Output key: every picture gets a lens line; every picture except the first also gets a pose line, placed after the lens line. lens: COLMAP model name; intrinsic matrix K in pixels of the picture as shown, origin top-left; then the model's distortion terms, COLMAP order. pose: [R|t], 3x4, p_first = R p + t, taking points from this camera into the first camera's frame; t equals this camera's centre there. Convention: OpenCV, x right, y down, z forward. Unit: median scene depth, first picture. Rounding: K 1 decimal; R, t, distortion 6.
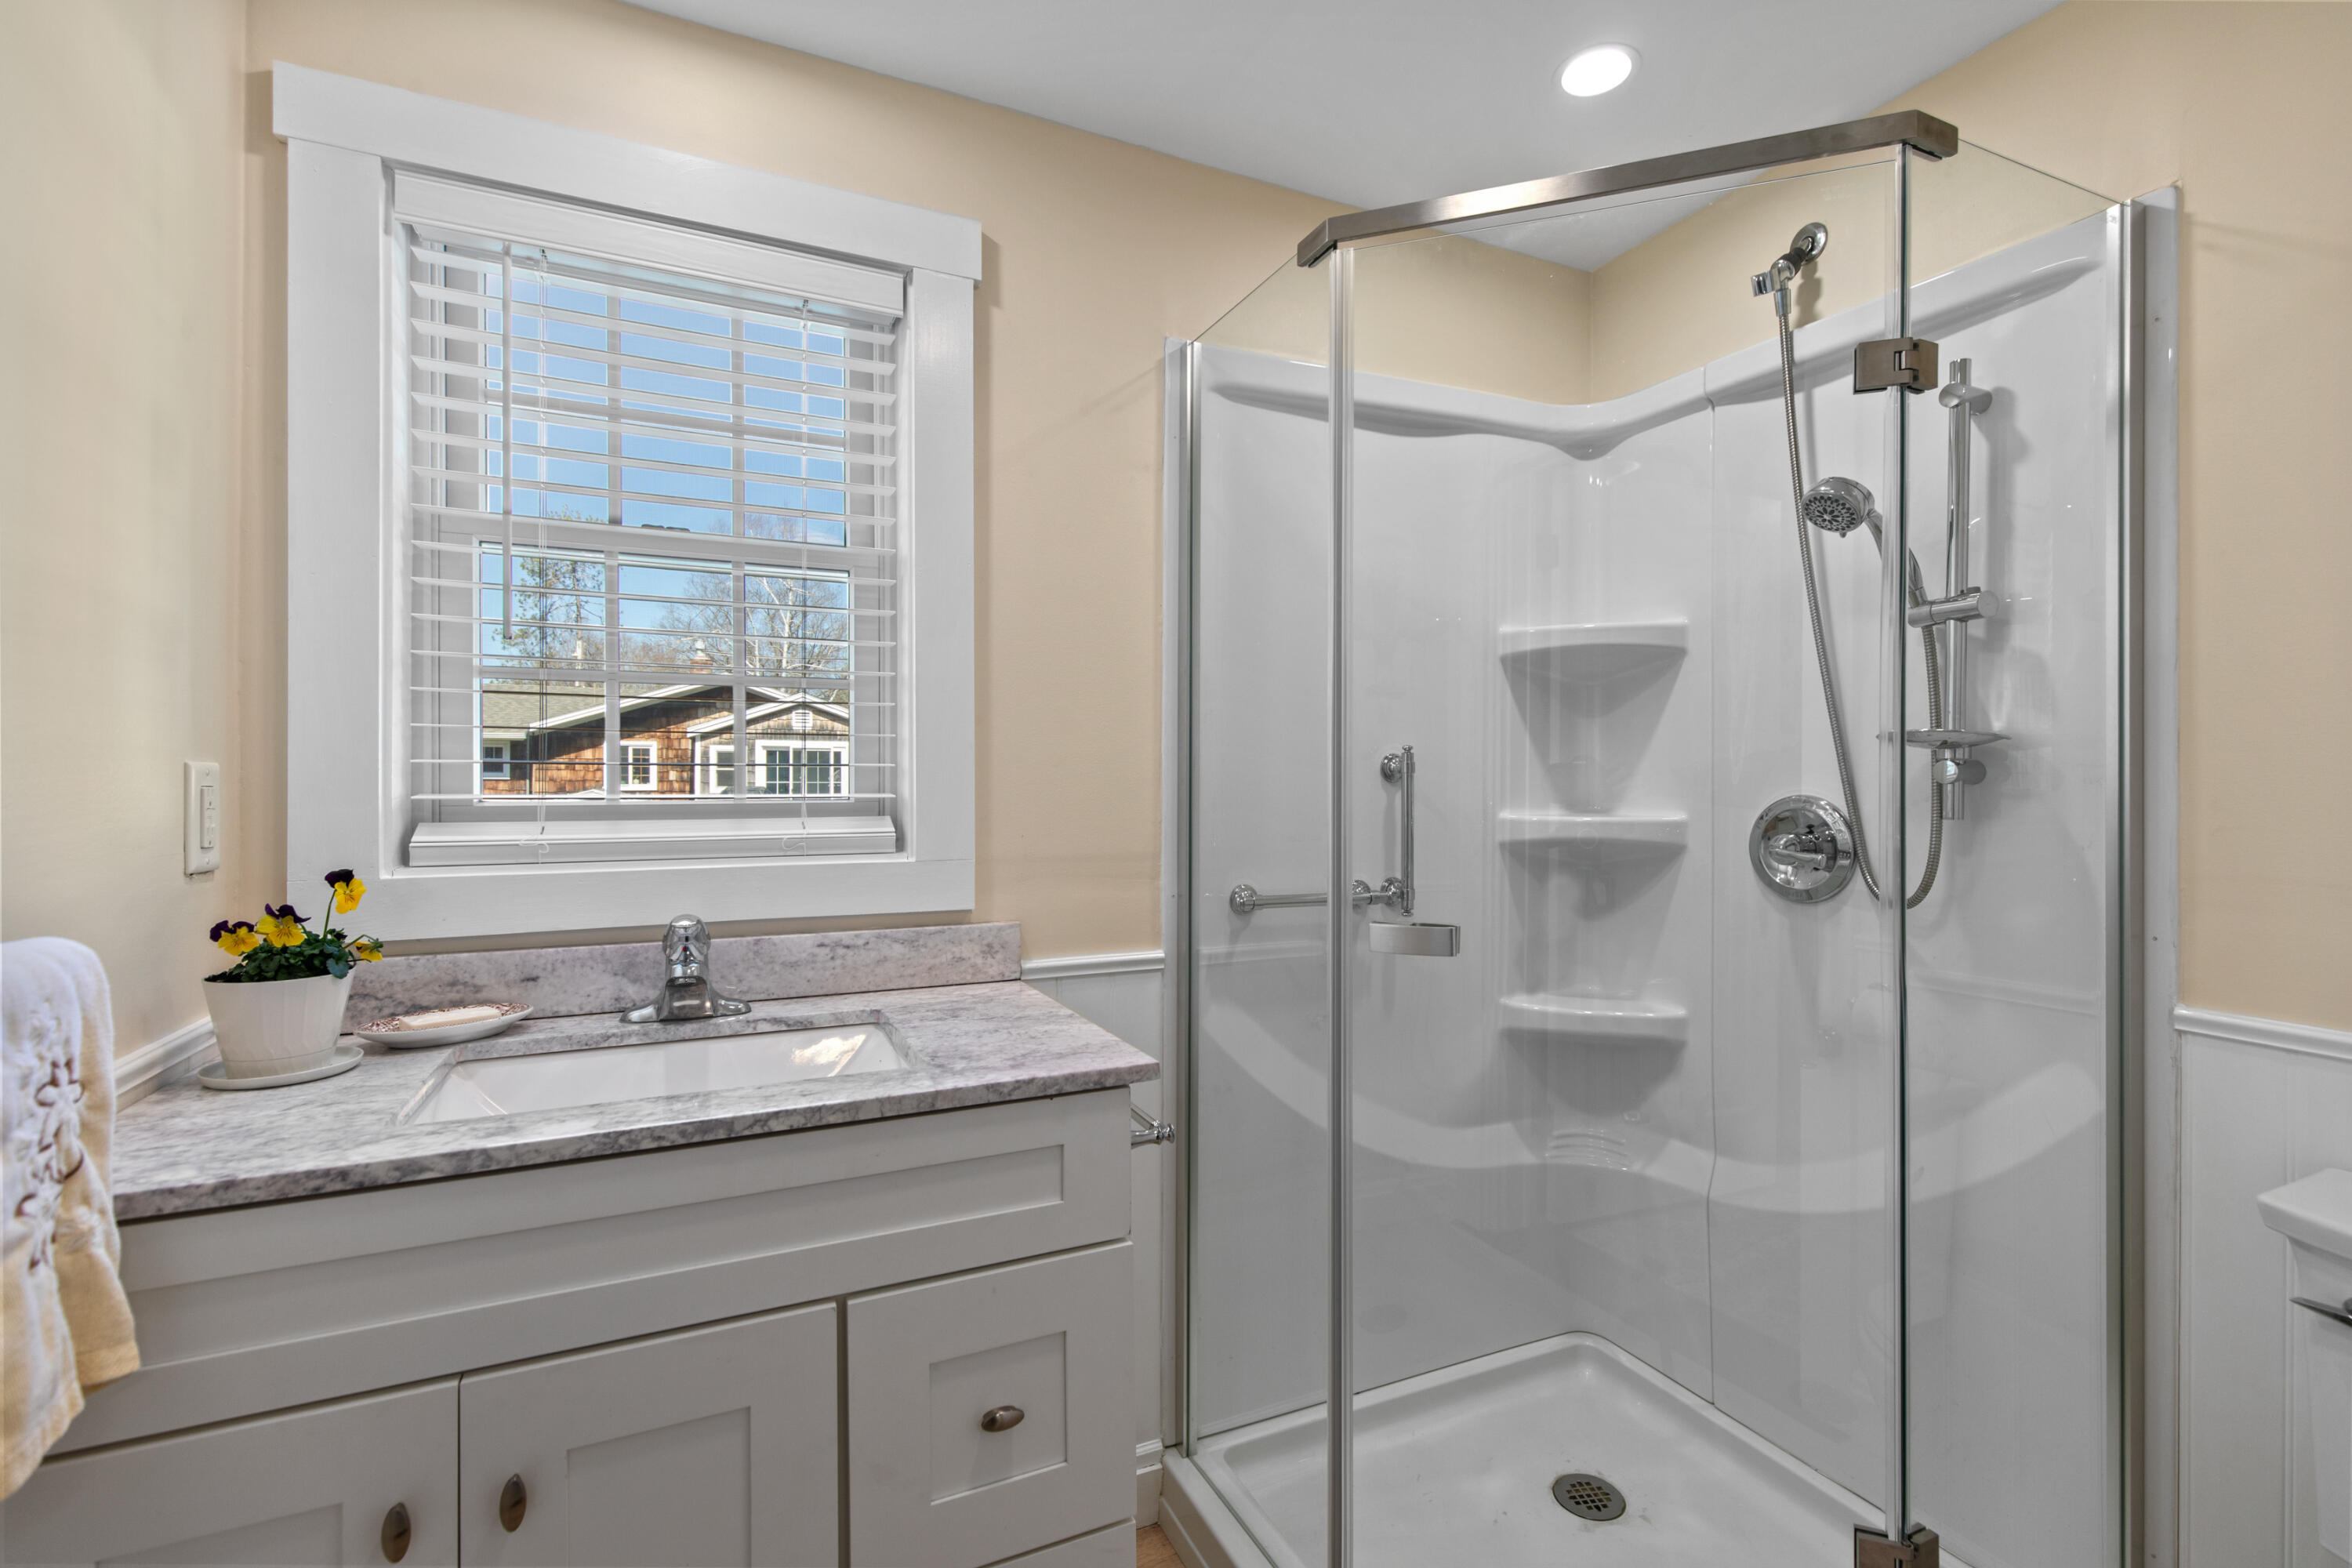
lens RADIAL K [[1056.9, 0, 1184.4], [0, 1056.9, 783.6], [0, 0, 1]] dist [0.007052, -0.003064]
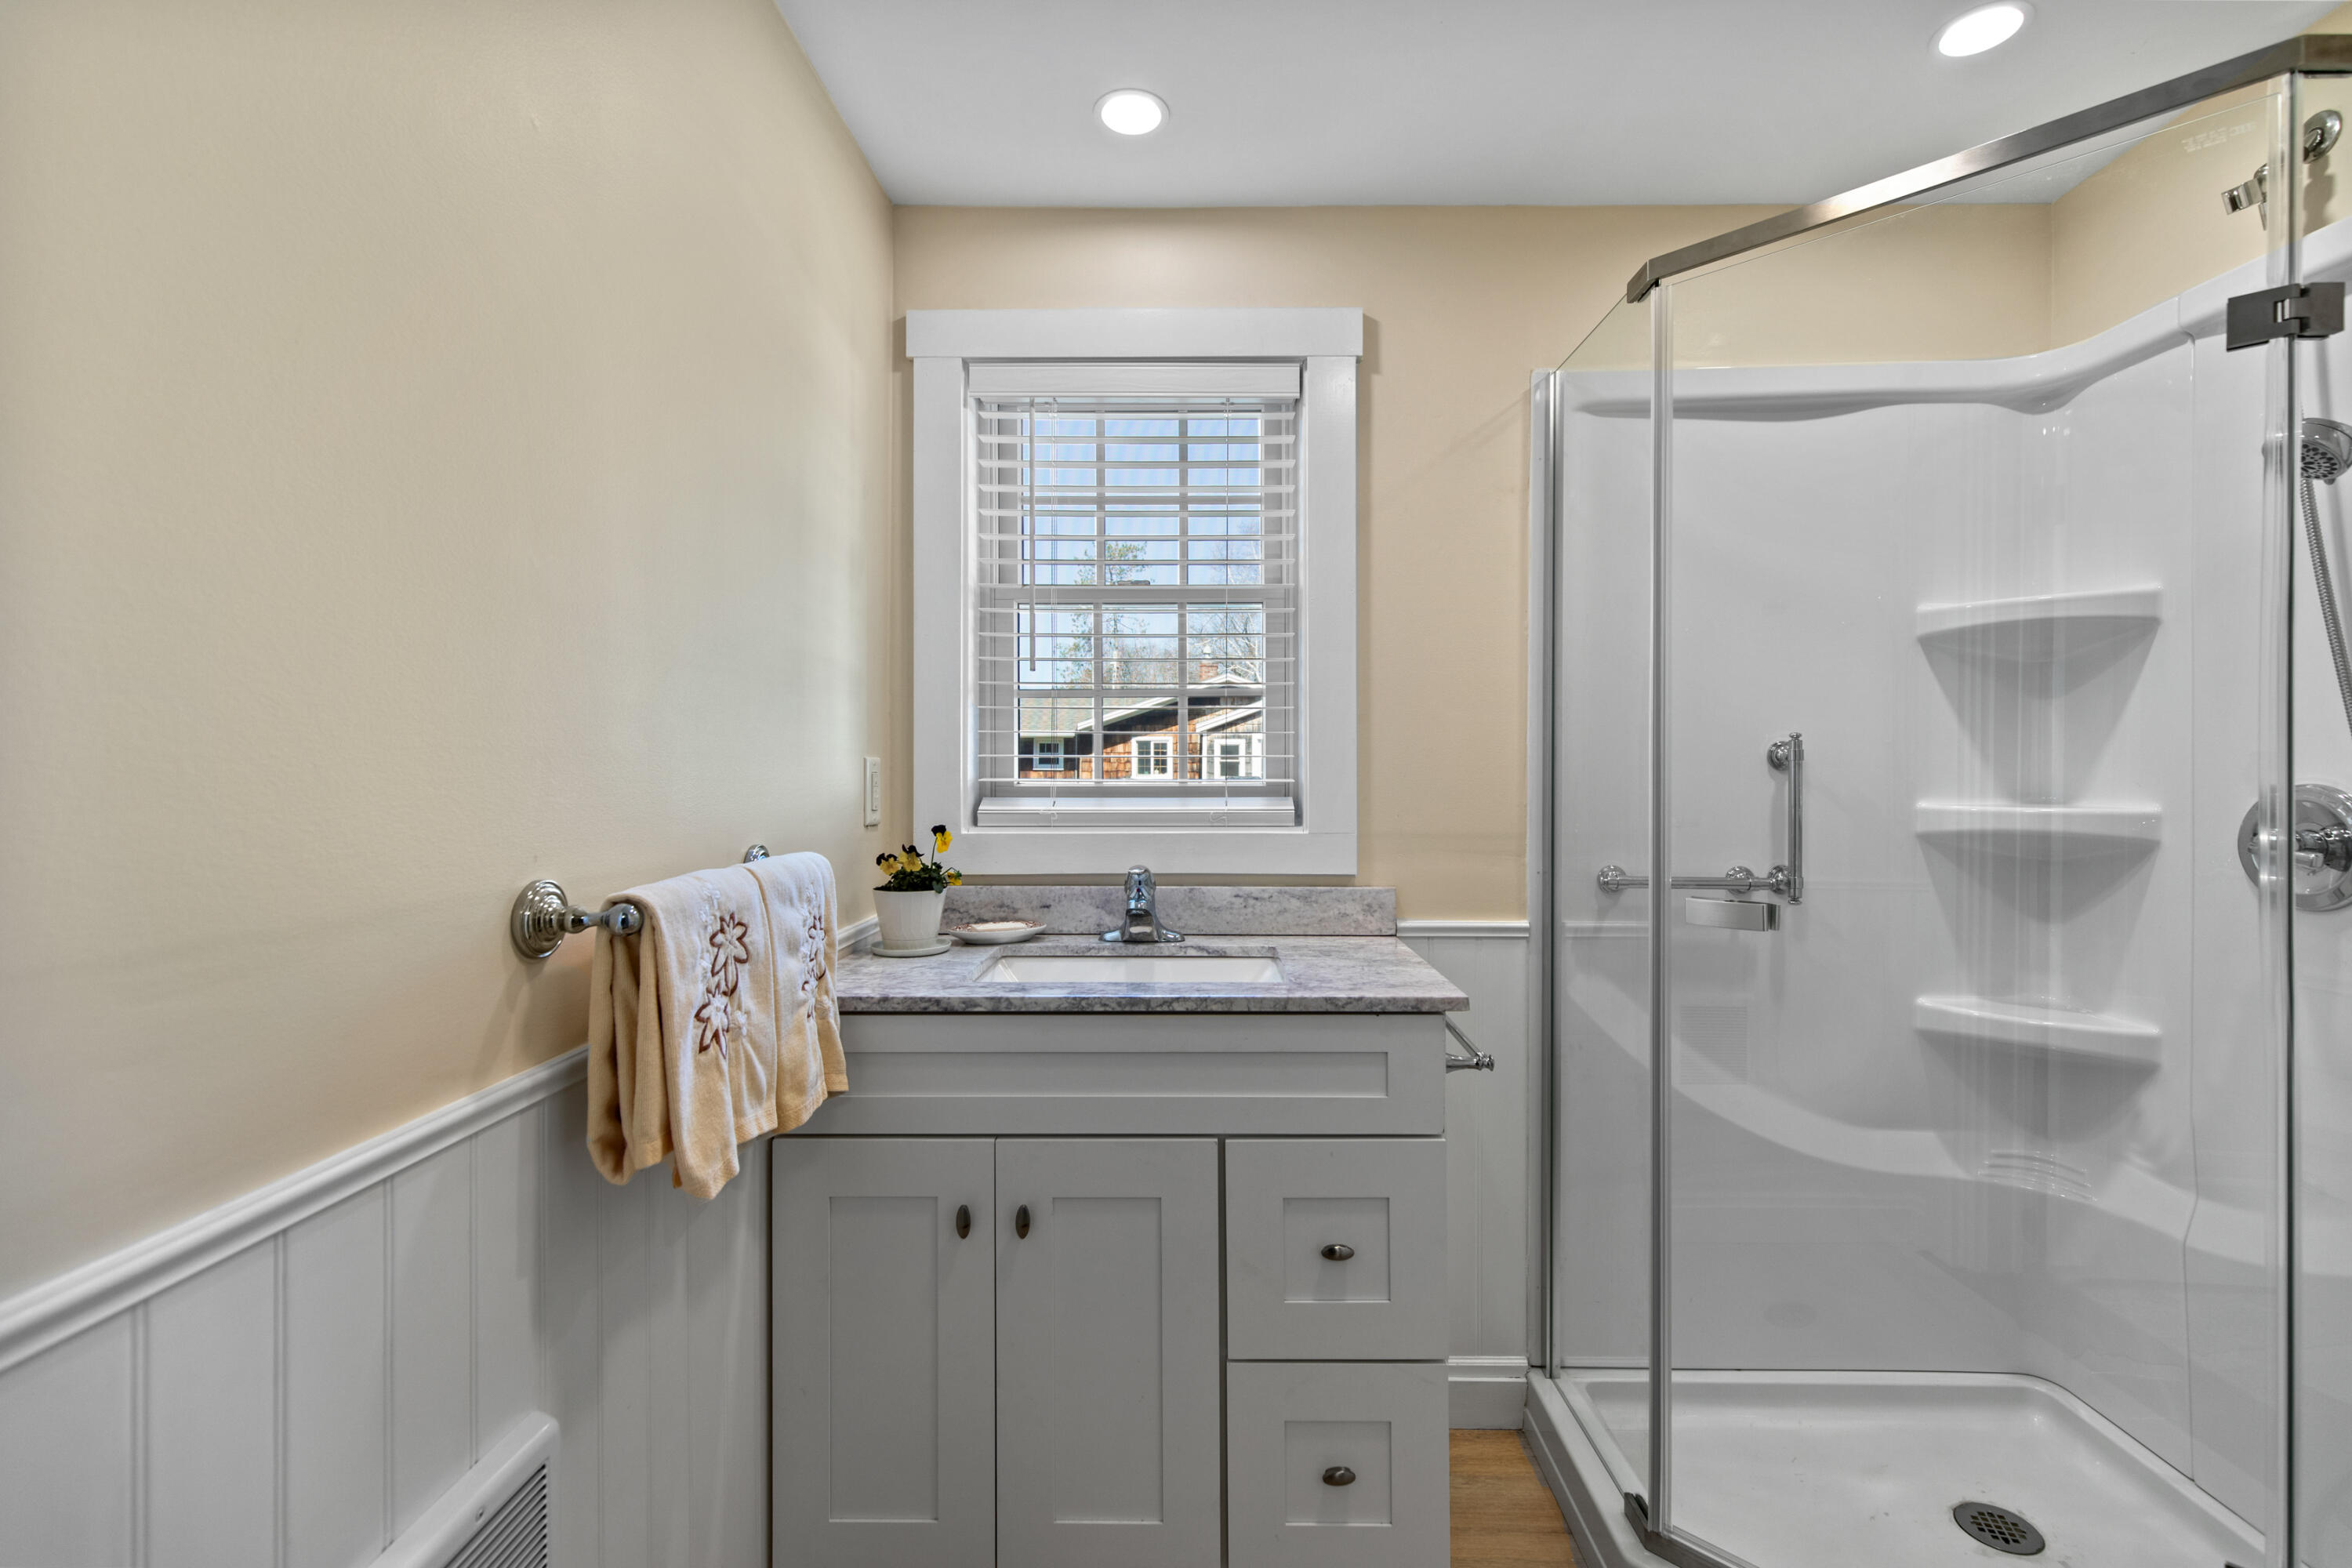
lens RADIAL K [[1056.9, 0, 1177.6], [0, 1056.9, 777.0], [0, 0, 1]] dist [0.007052, -0.003064]
pose [[0.895220, 0.001689, -0.445622, 0.155713], [-0.000504, 0.999996, 0.002778, 0.003447], [0.445625, -0.002262, 0.895217, -0.175526]]
